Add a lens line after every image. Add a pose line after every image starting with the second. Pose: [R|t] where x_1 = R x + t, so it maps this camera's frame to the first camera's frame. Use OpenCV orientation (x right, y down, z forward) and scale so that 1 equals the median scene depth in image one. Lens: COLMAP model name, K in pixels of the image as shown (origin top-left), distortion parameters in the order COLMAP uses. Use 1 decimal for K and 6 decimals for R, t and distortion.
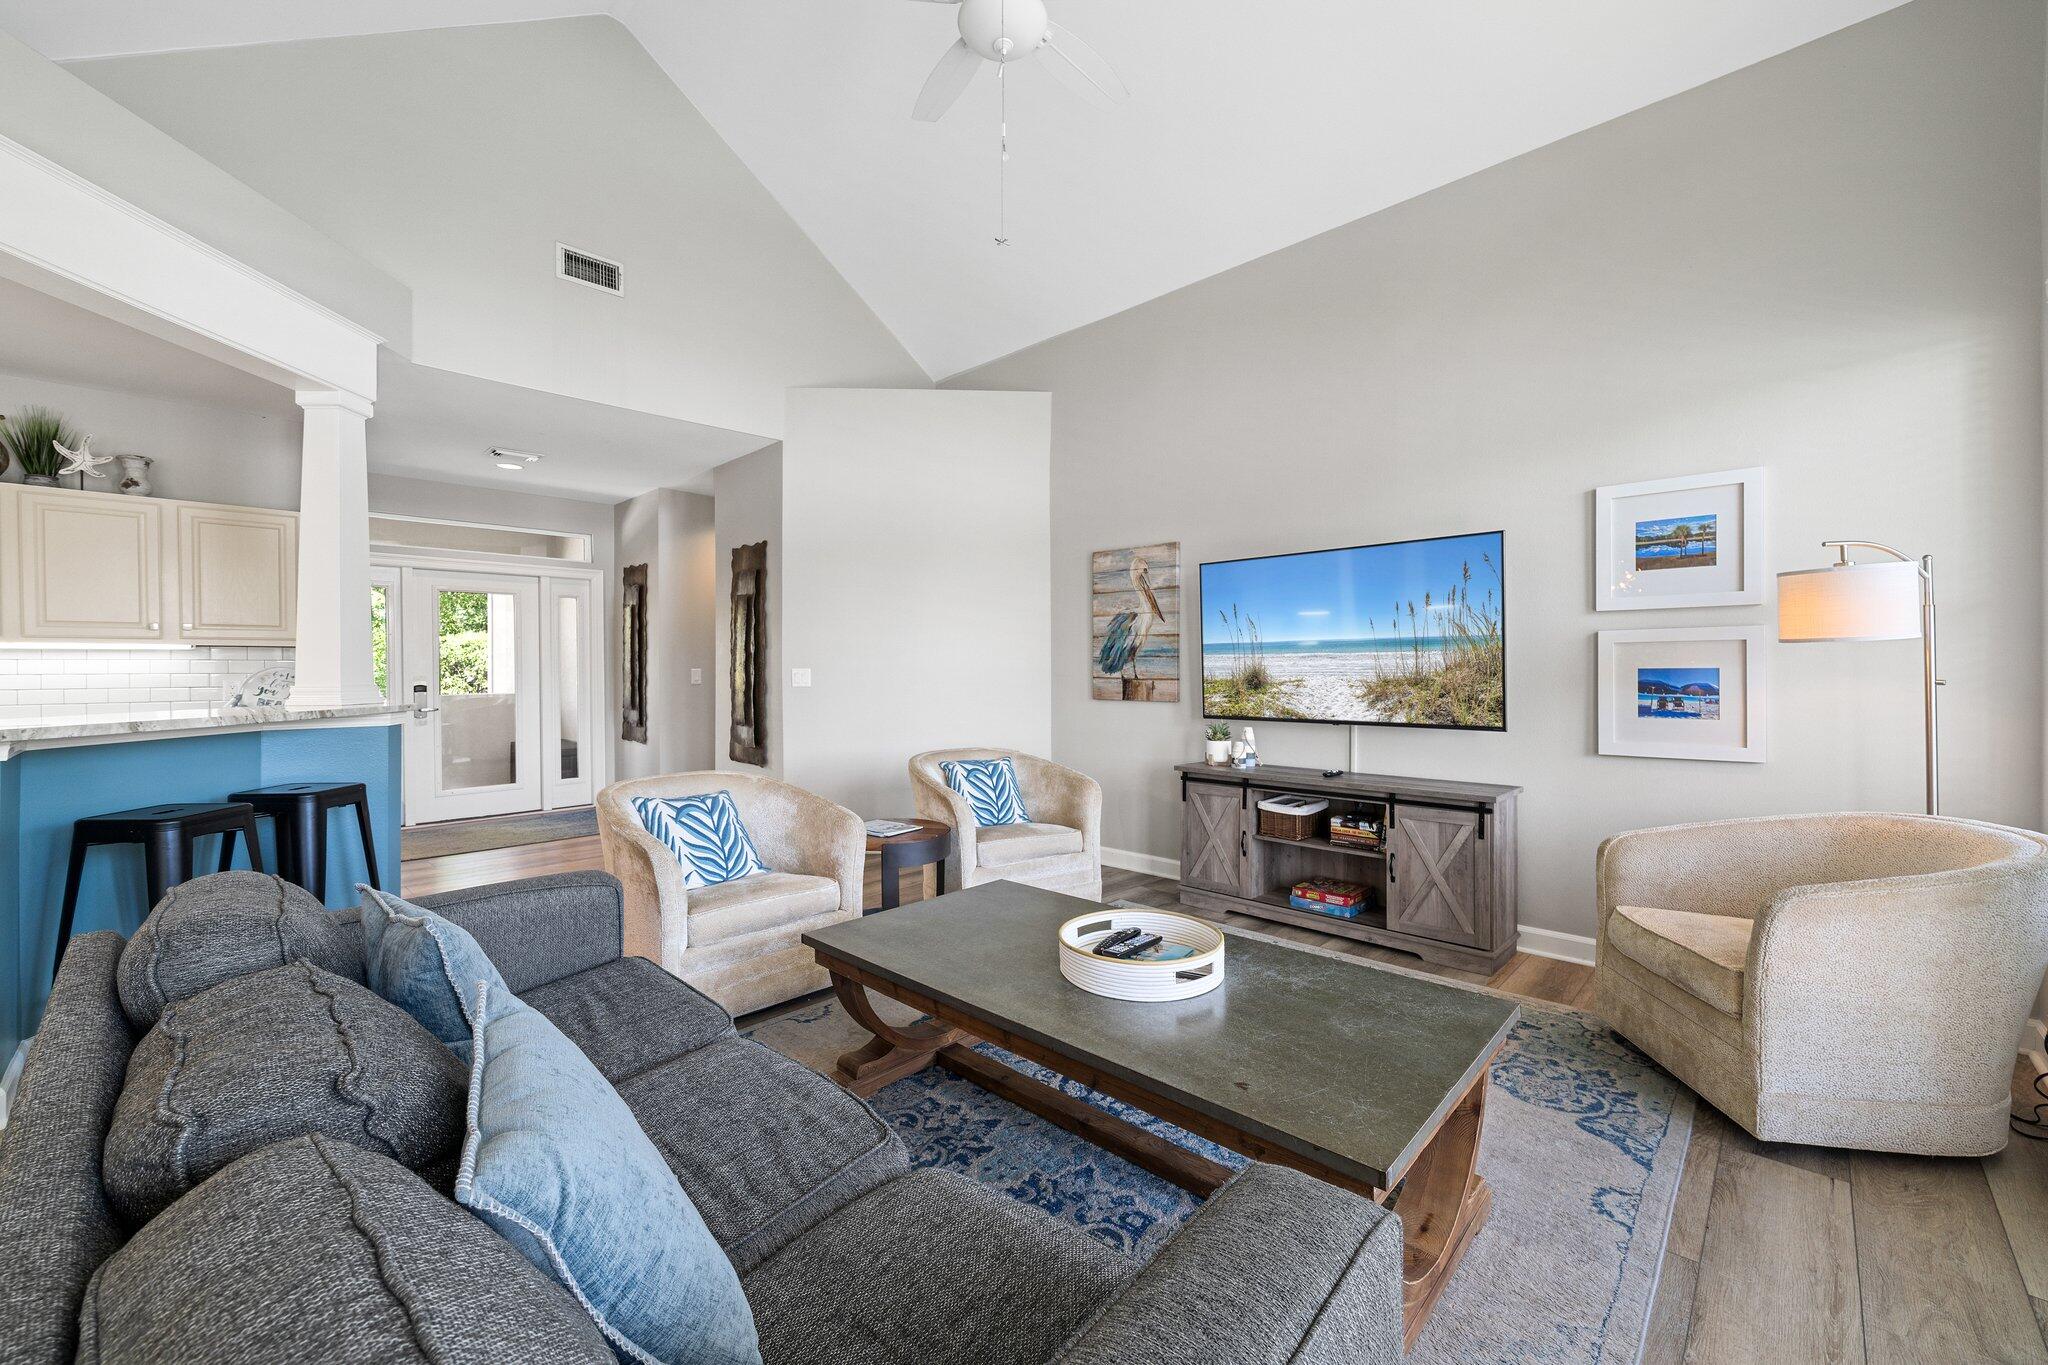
lens RADIAL K [[812.3, 0, 1020.8], [0, 812.3, 683.6], [0, 0, 1]] dist [0.001290, -0.000123]
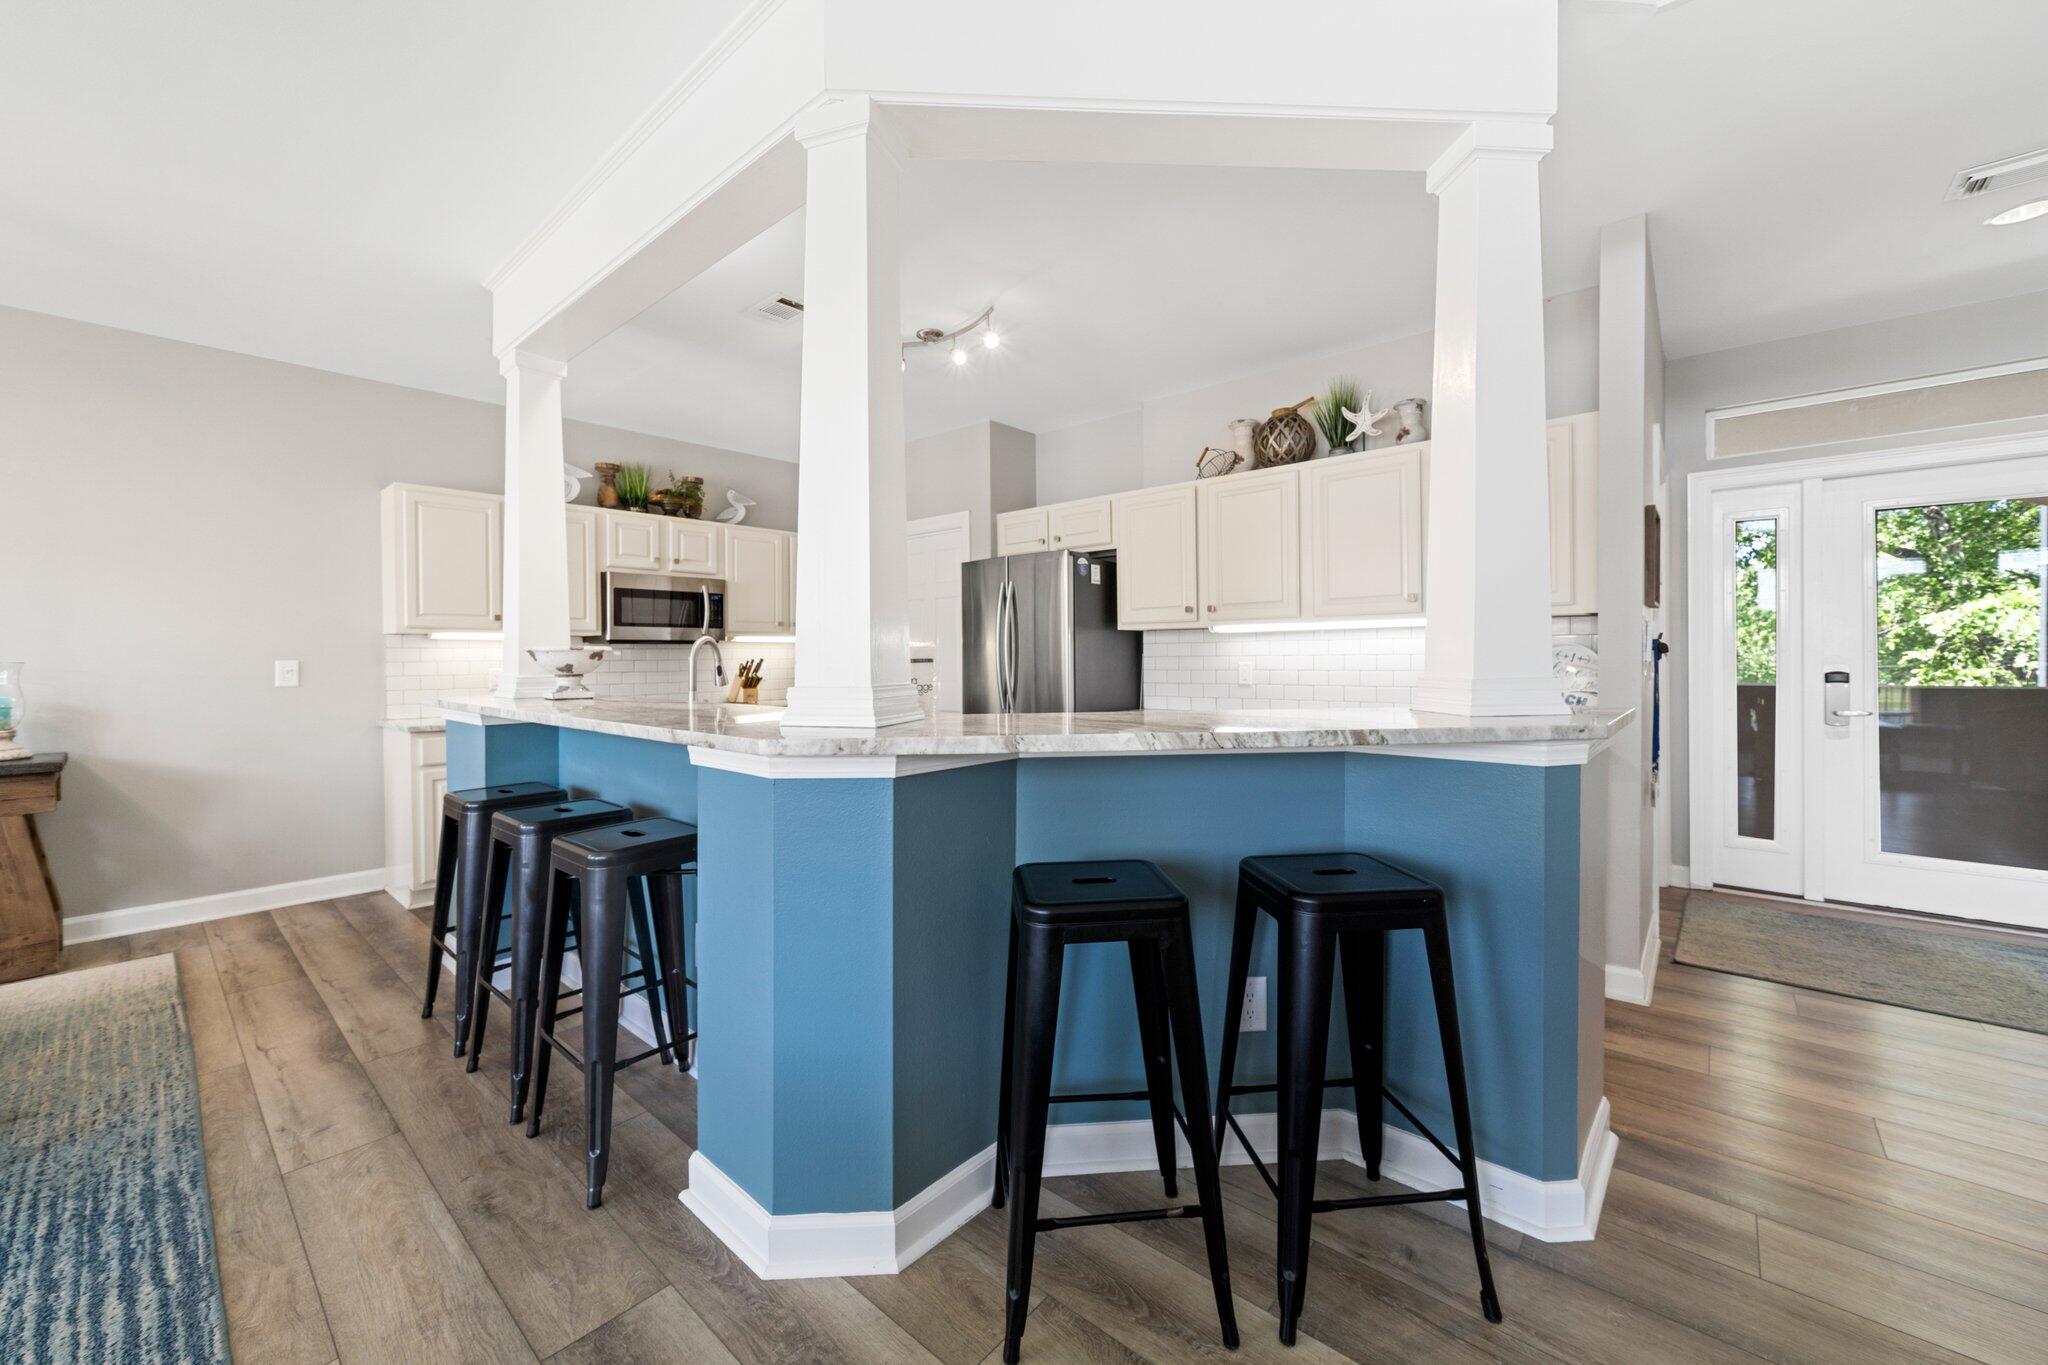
lens RADIAL K [[794.2, 0, 1007.6], [0, 794.2, 659.2], [0, 0, 1]] dist [0.002389, 0.000242]
pose [[0.044687, 0.007249, -0.998975, -0.281625], [-0.007492, 0.999948, 0.006920, -0.010570], [0.998973, 0.007175, 0.044739, 0.570511]]
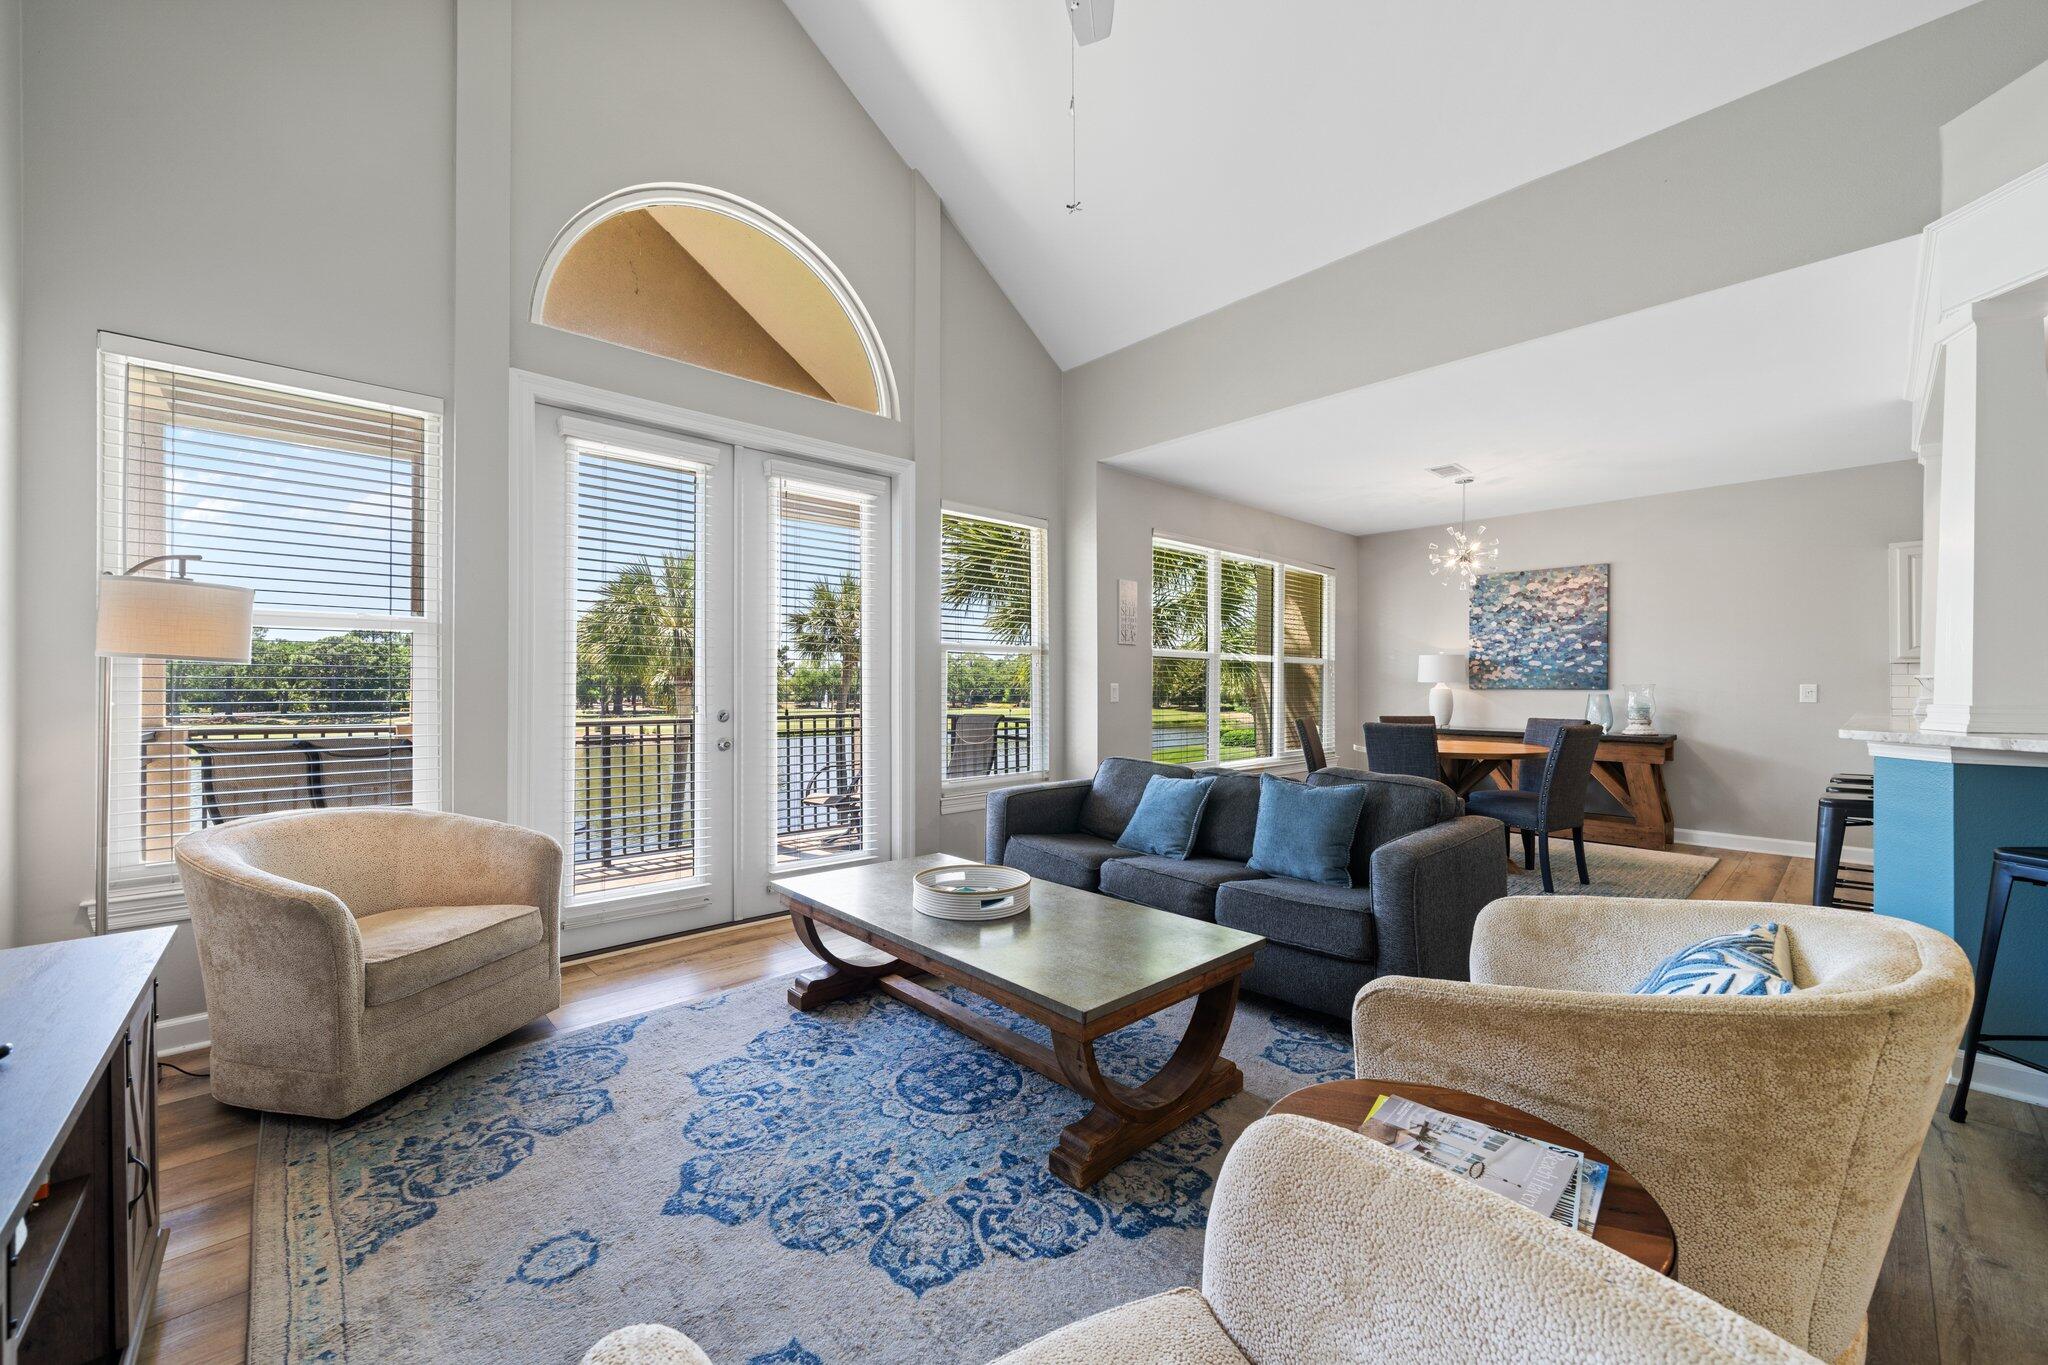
lens RADIAL K [[765.3, 0, 1039.3], [0, 765.3, 691.9], [0, 0, 1]] dist [0.002588, -0.000235]
pose [[-0.999610, 0.004352, 0.027584, 0.010703], [0.004993, 0.999718, 0.023207, -0.020014], [-0.027475, 0.023336, -0.999350, 1.121895]]
